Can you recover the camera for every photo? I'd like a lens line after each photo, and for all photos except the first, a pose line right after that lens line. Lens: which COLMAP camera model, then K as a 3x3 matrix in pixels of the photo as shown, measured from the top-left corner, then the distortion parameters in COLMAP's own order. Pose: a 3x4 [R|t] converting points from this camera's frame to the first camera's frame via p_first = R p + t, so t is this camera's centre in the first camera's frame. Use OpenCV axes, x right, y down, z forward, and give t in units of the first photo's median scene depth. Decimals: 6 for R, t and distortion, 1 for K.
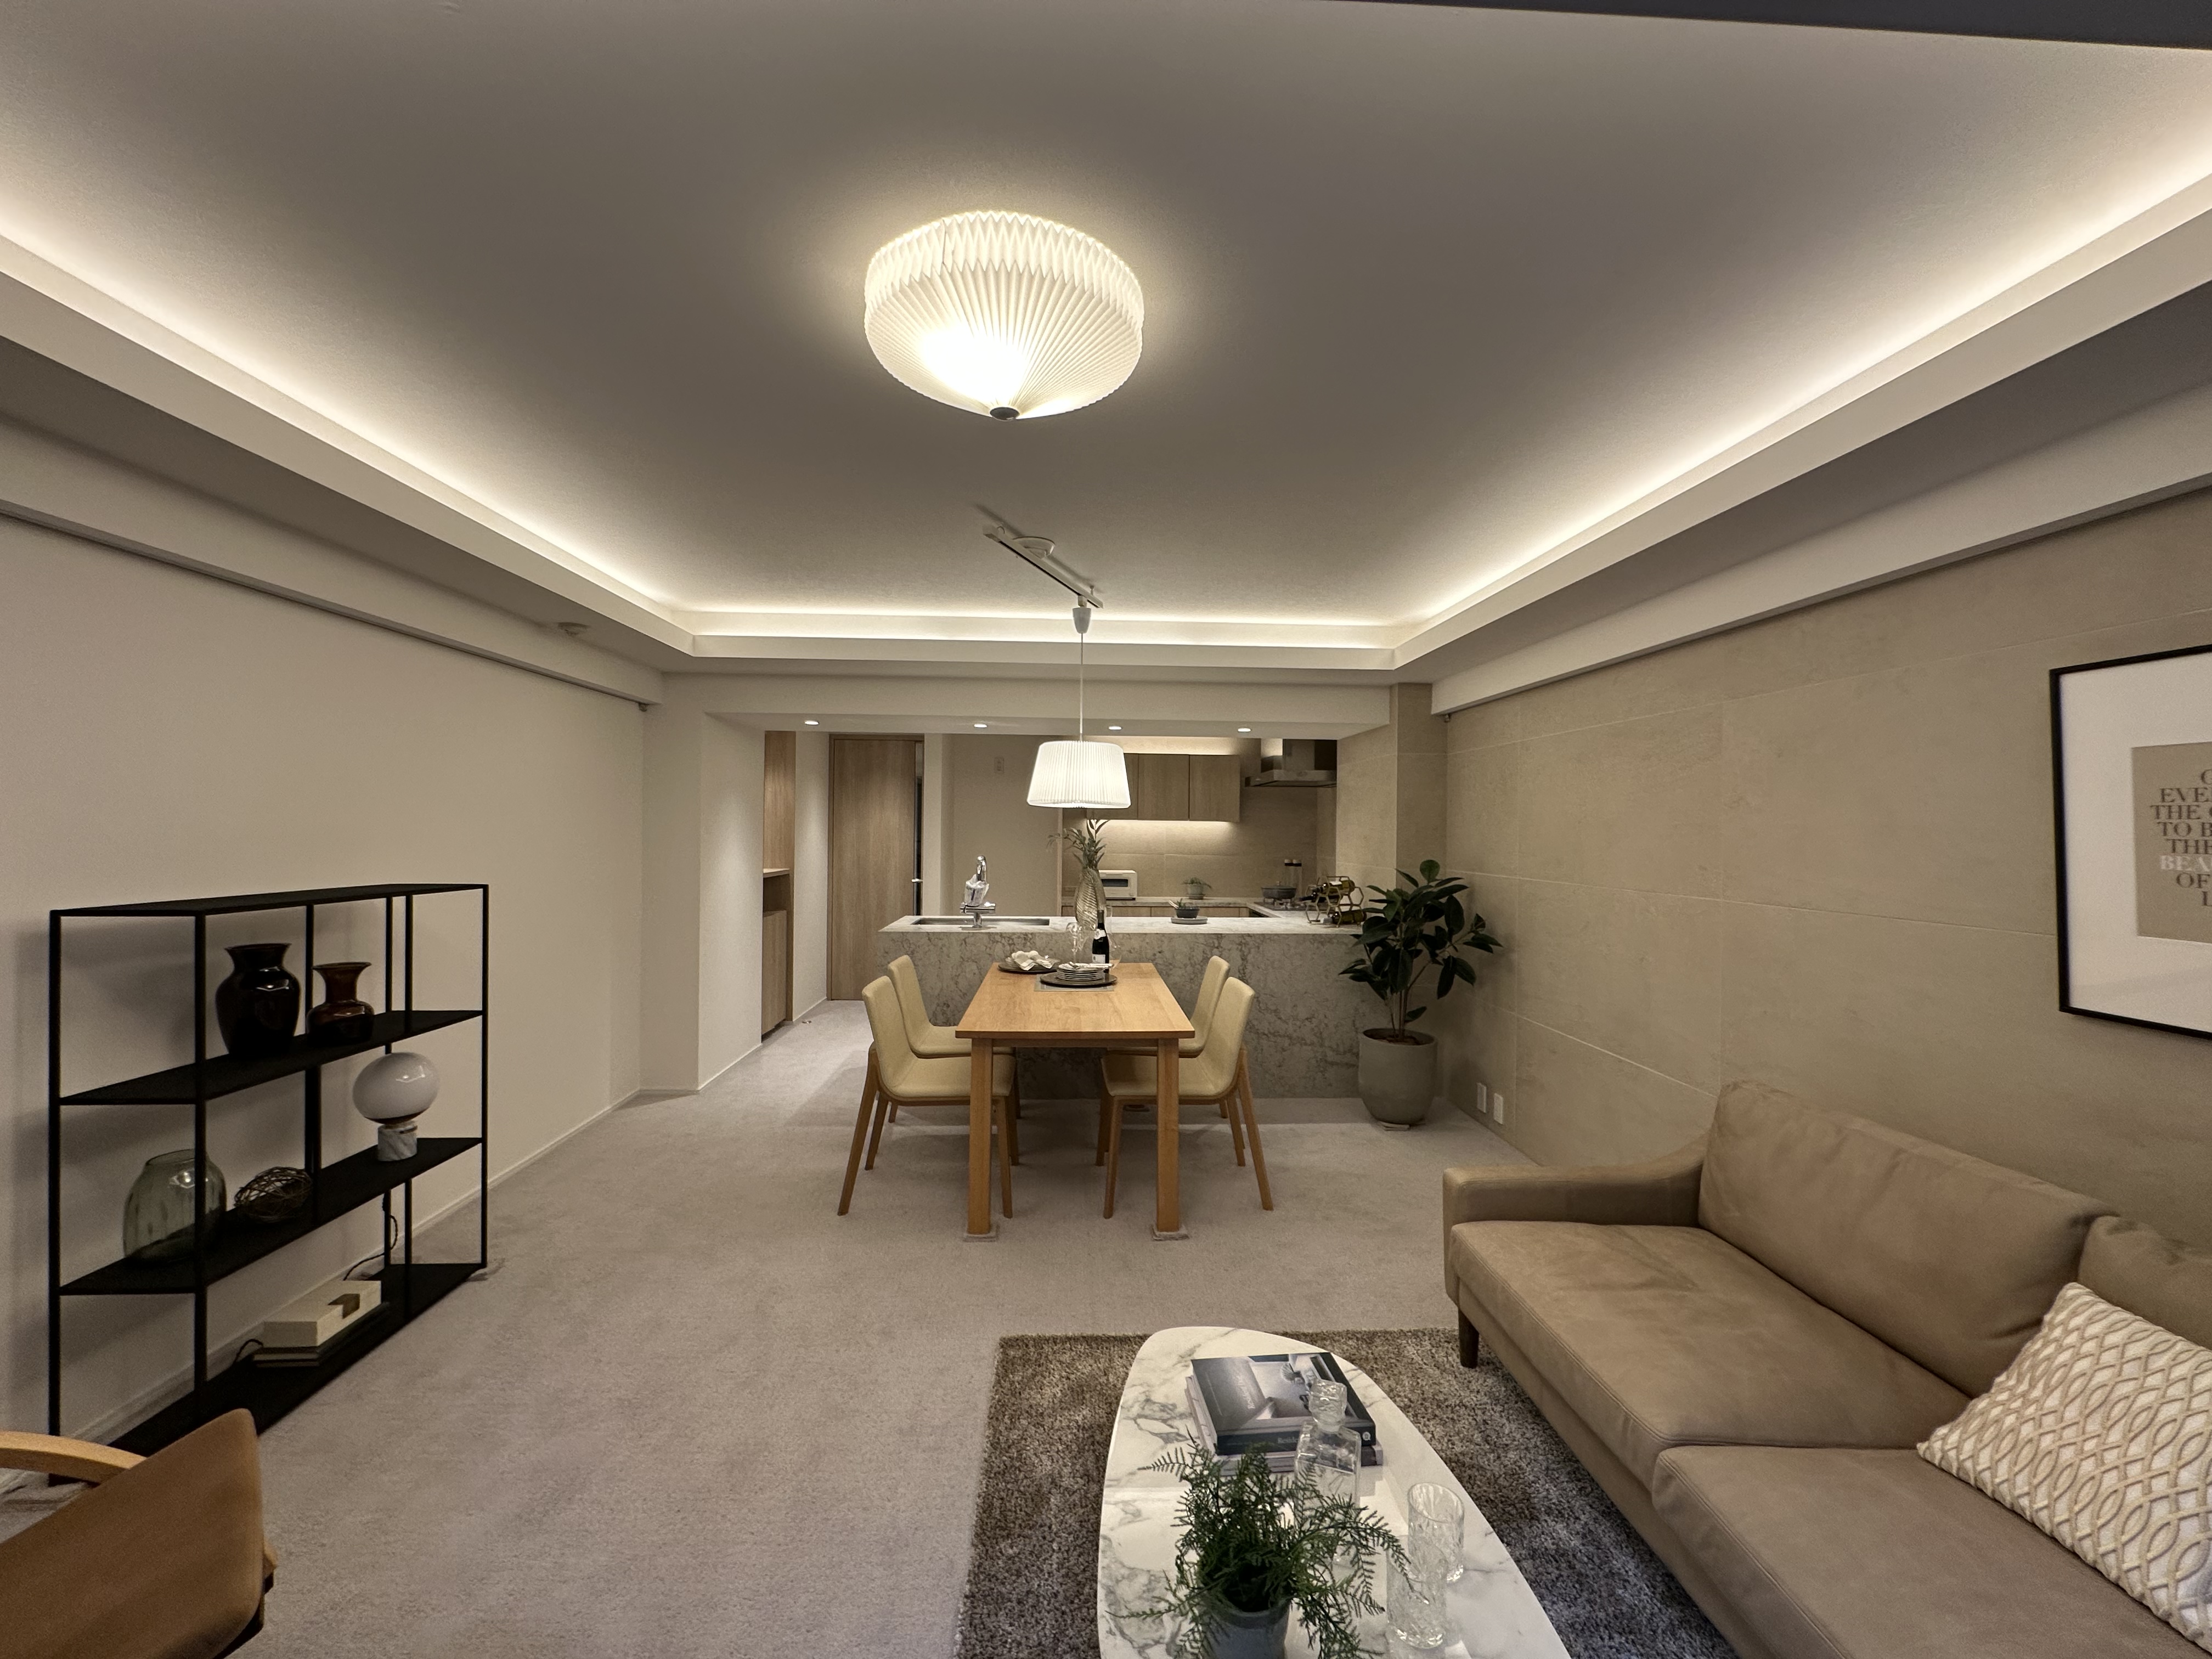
lens RADIAL K [[883.5, 0, 1110.5], [0, 883.5, 826.3], [0, 0, 1]] dist [-0.008591, 0.000602]
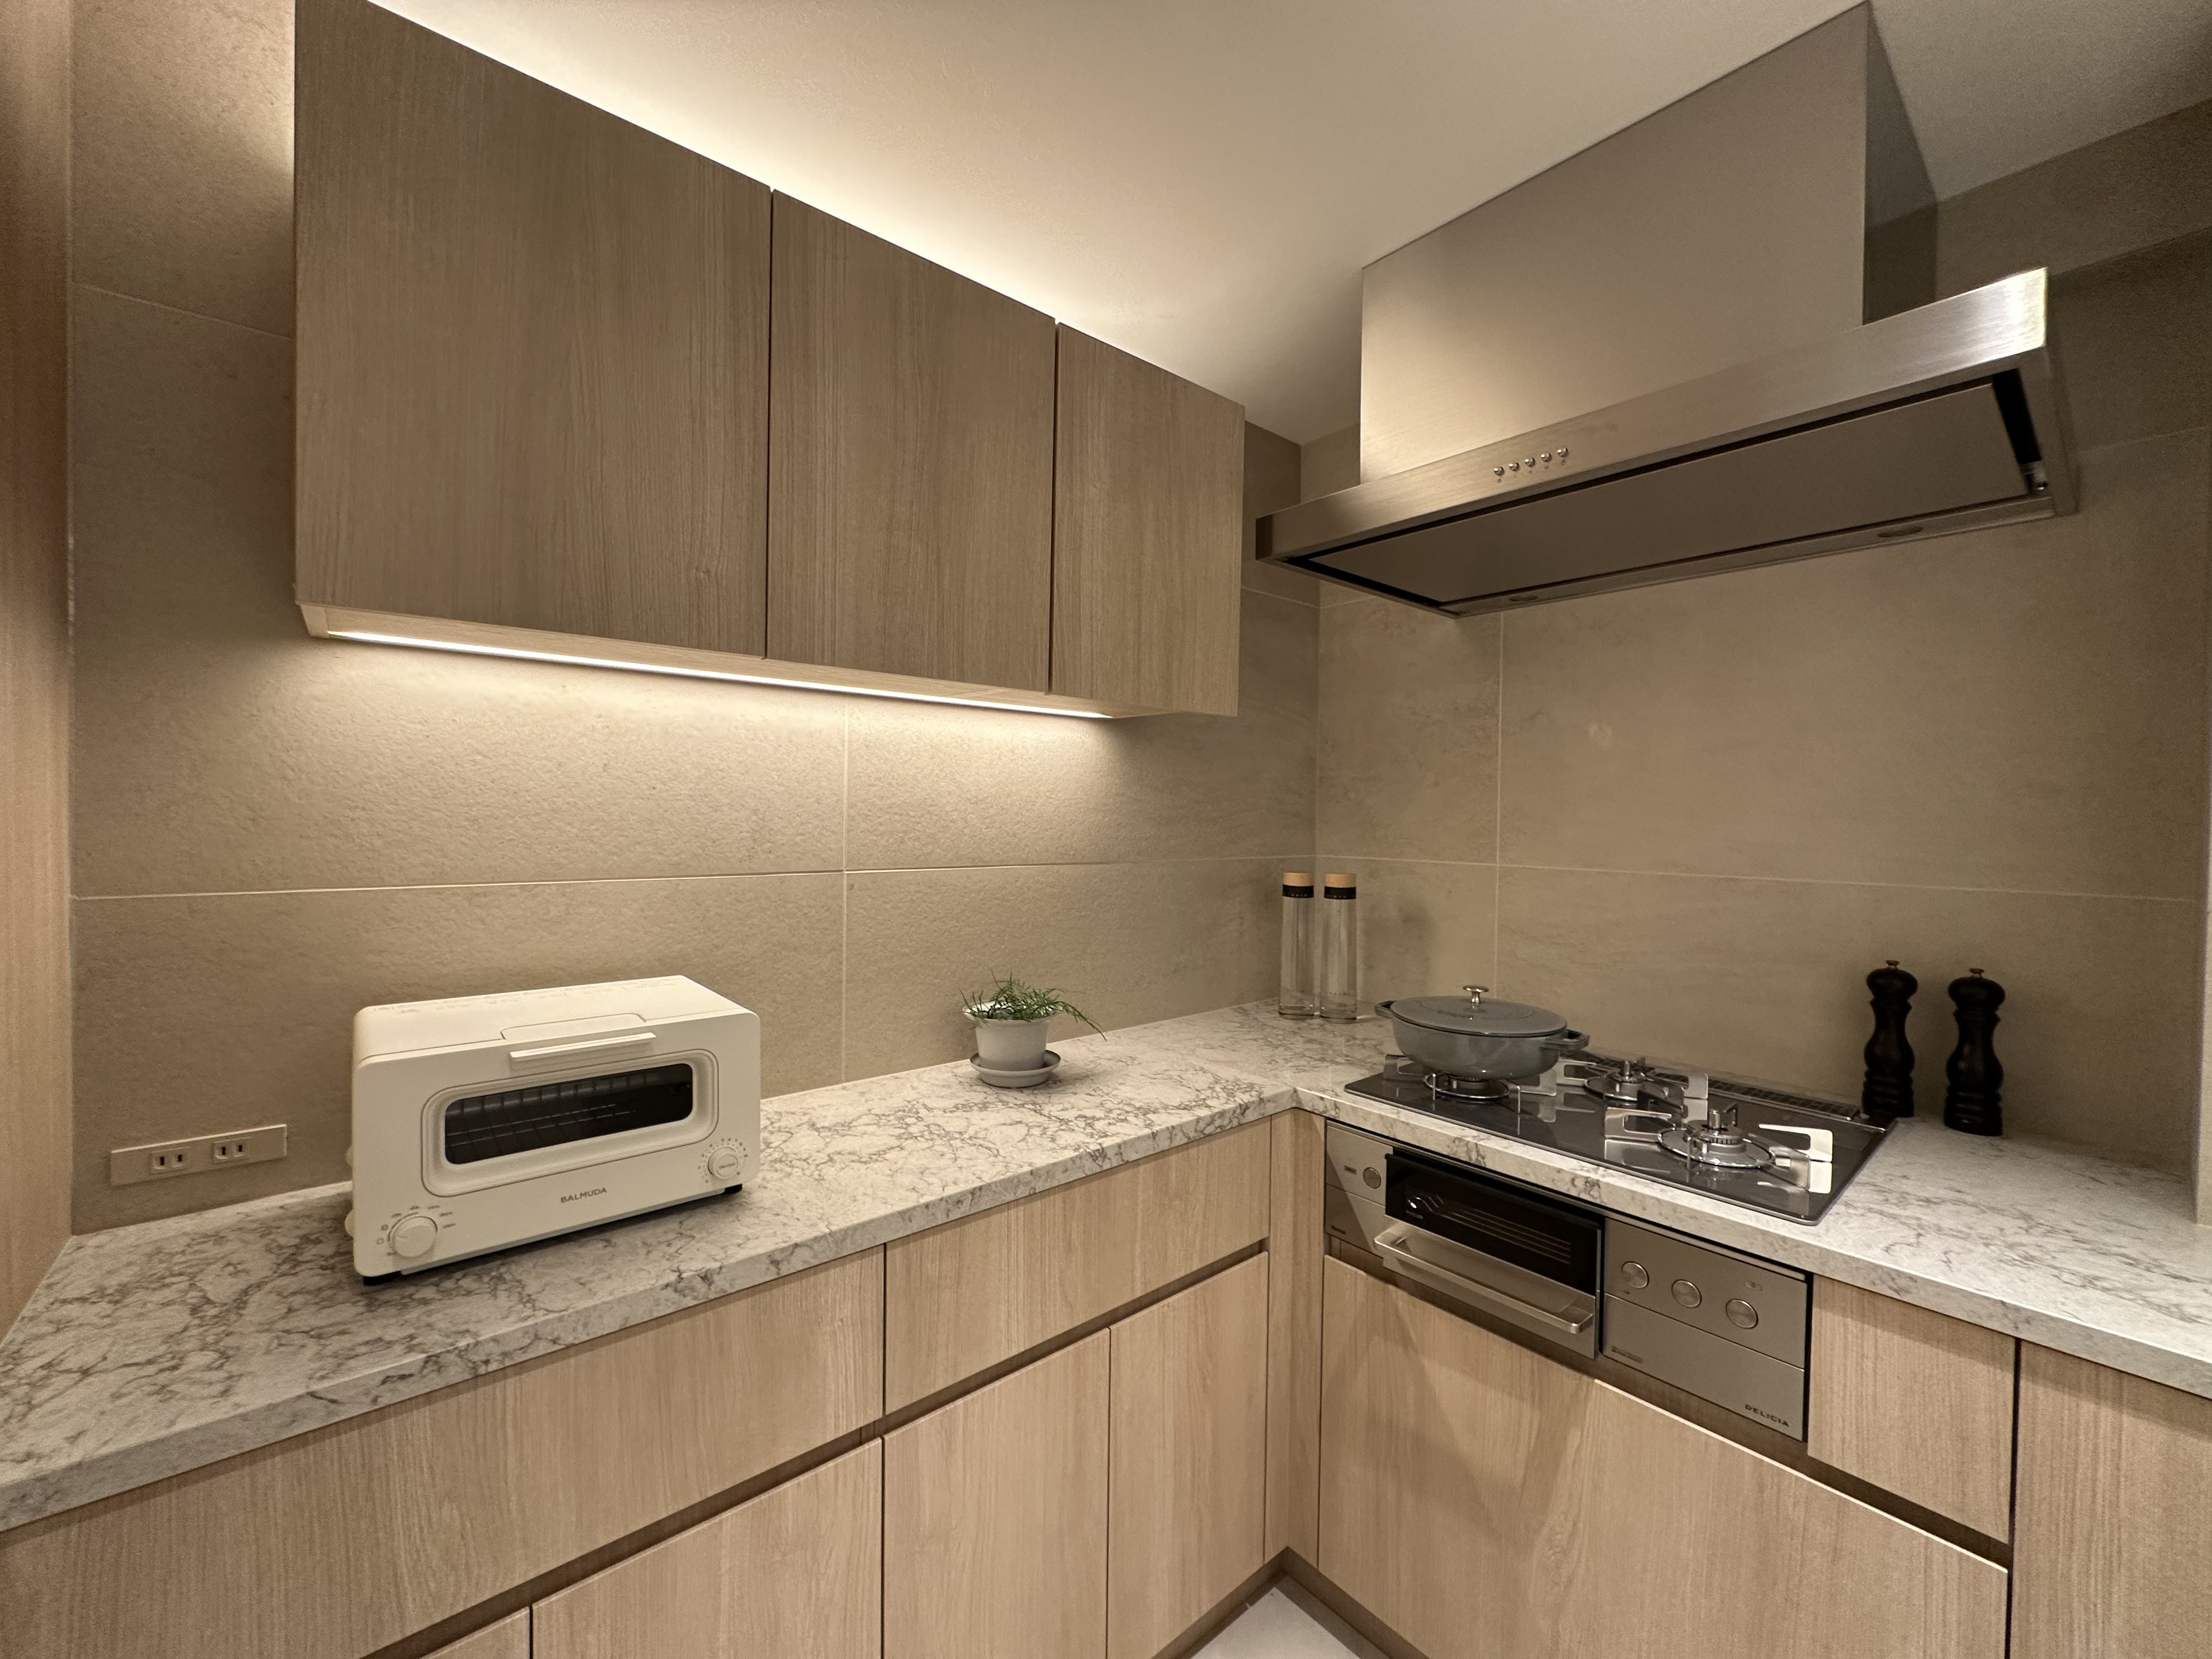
lens RADIAL K [[883.5, 0, 1096.6], [0, 883.5, 824.0], [0, 0, 1]] dist [-0.008591, 0.000602]
pose [[0.802051, -0.006064, 0.597224, -0.056472], [-0.007941, 0.999752, 0.020816, 0.071039], [-0.597202, -0.021438, 0.801804, 3.218389]]
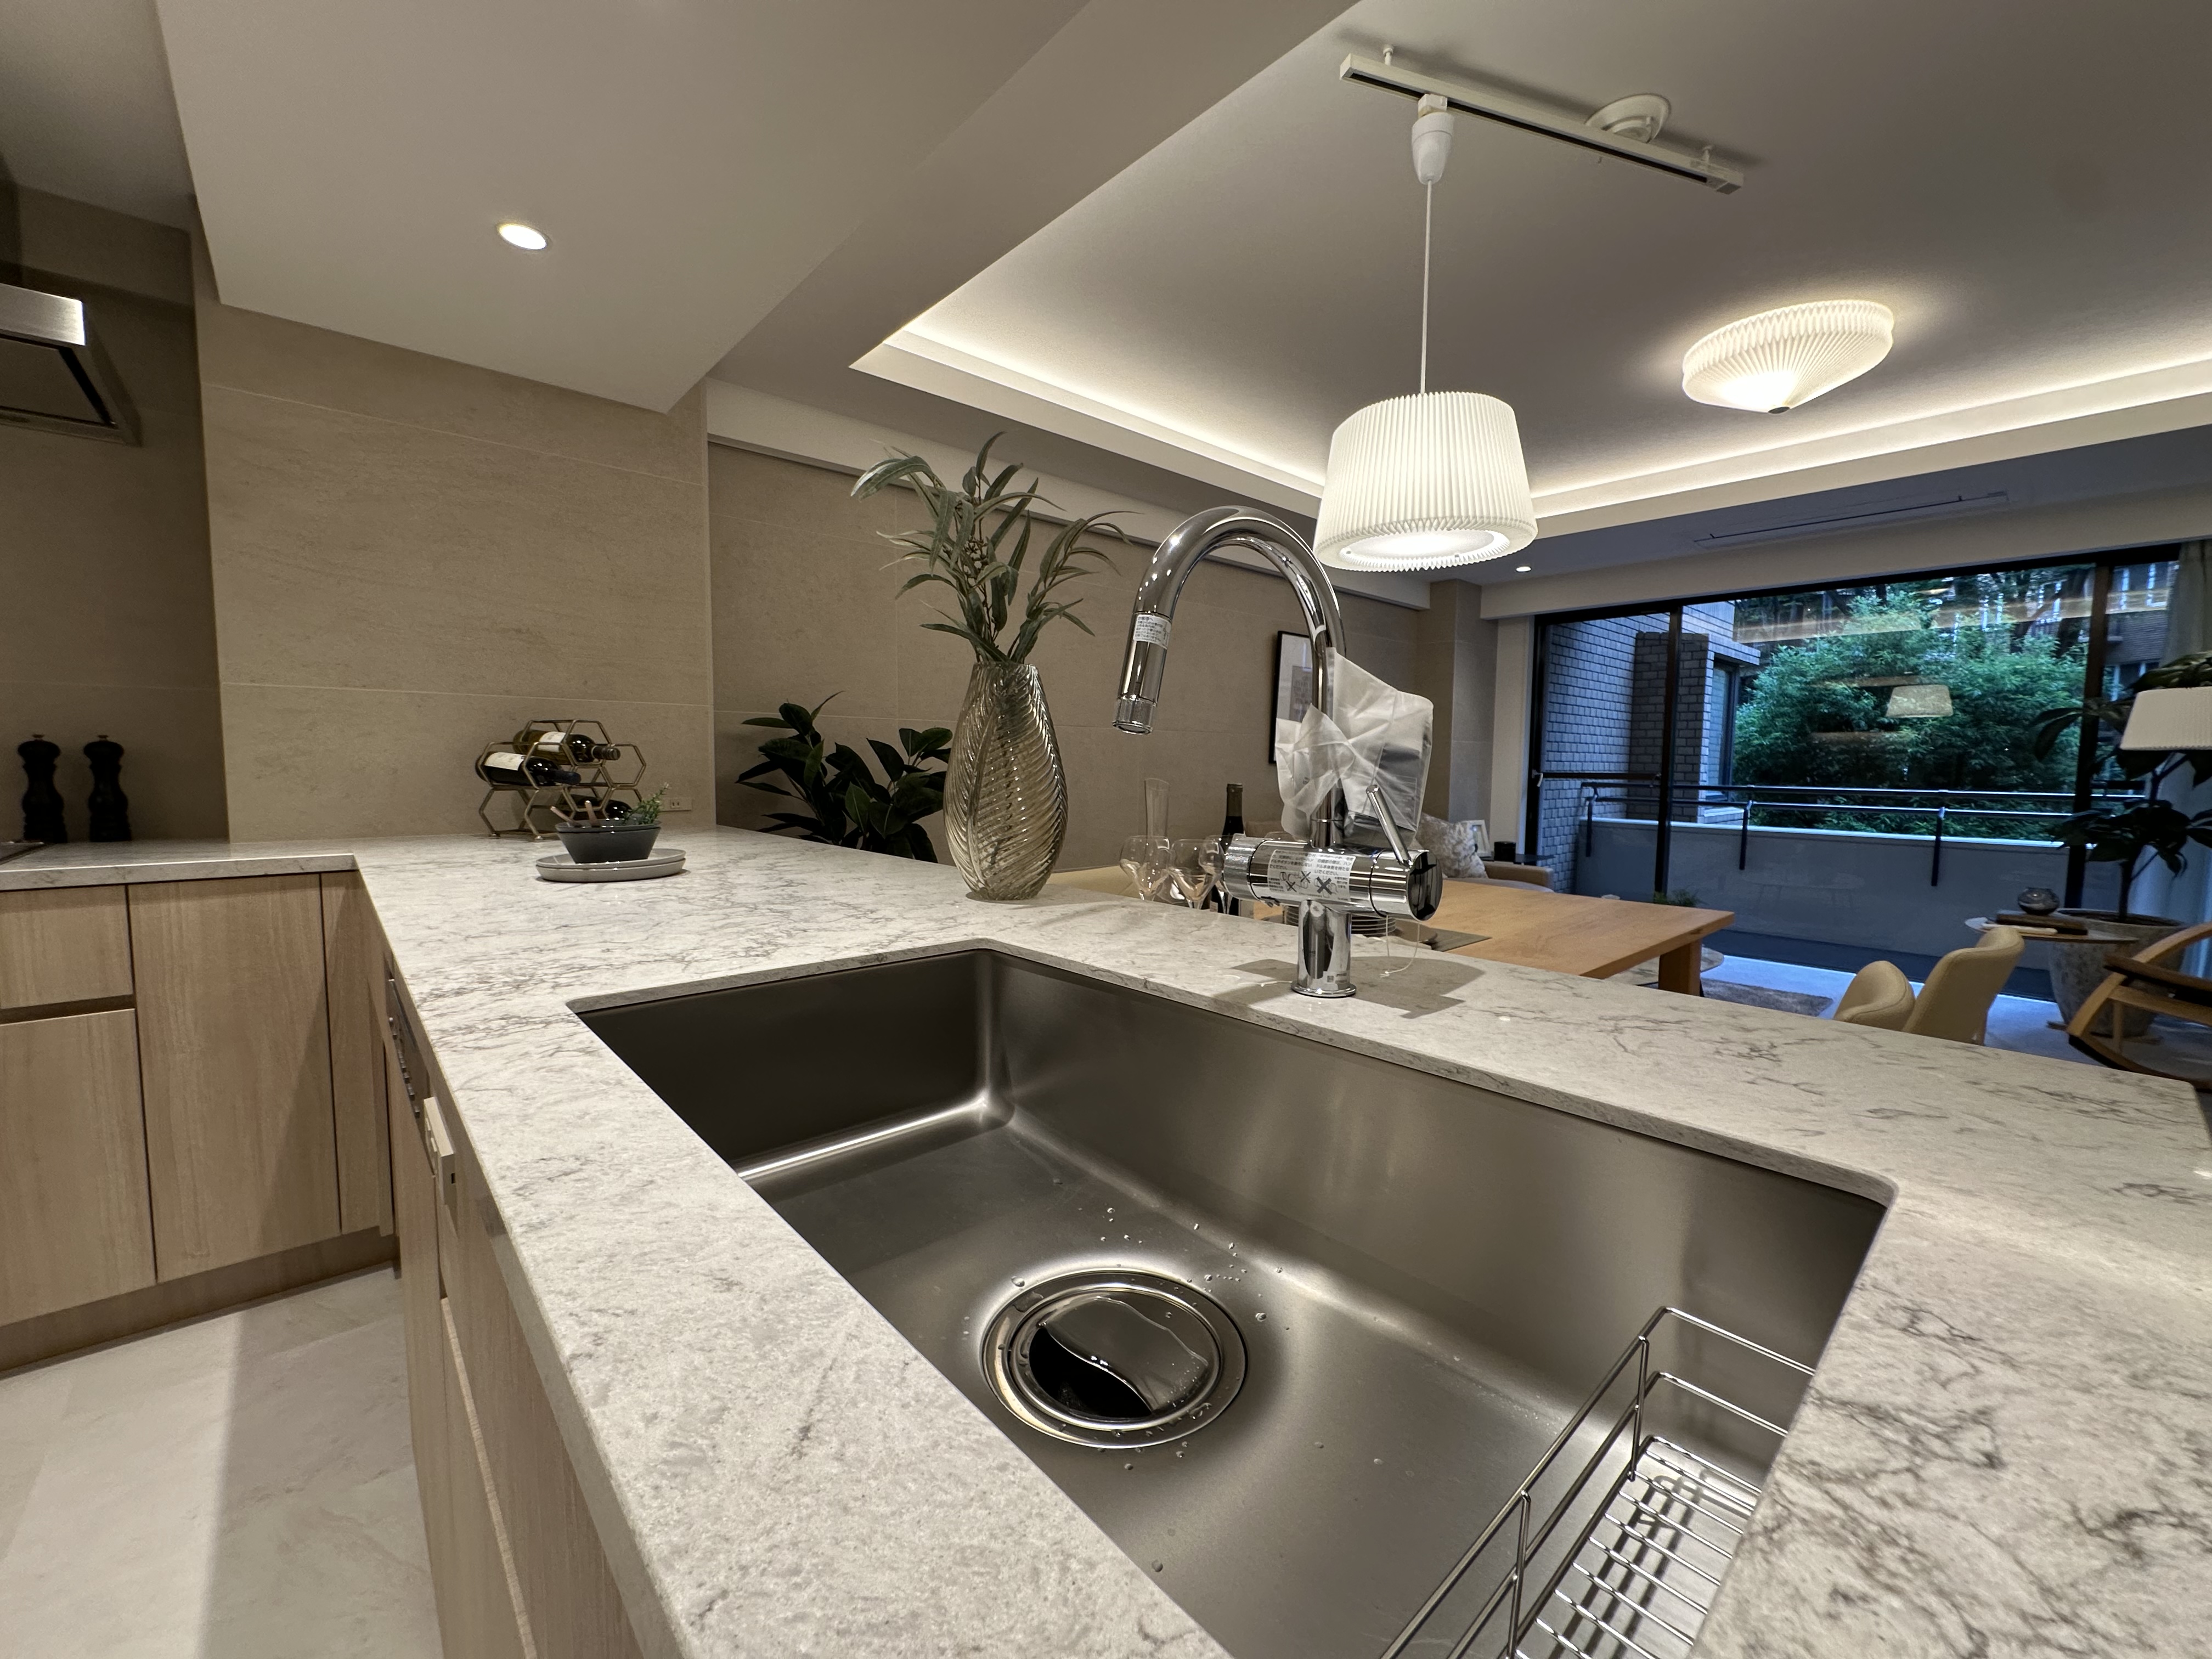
lens RADIAL K [[883.5, 0, 1109.1], [0, 883.5, 830.3], [0, 0, 1]] dist [-0.008591, 0.000602]
pose [[-0.626038, -0.071930, 0.776468, -0.676031], [-0.015127, 0.996669, 0.080133, 0.209573], [-0.779646, 0.038421, -0.625041, 3.071042]]
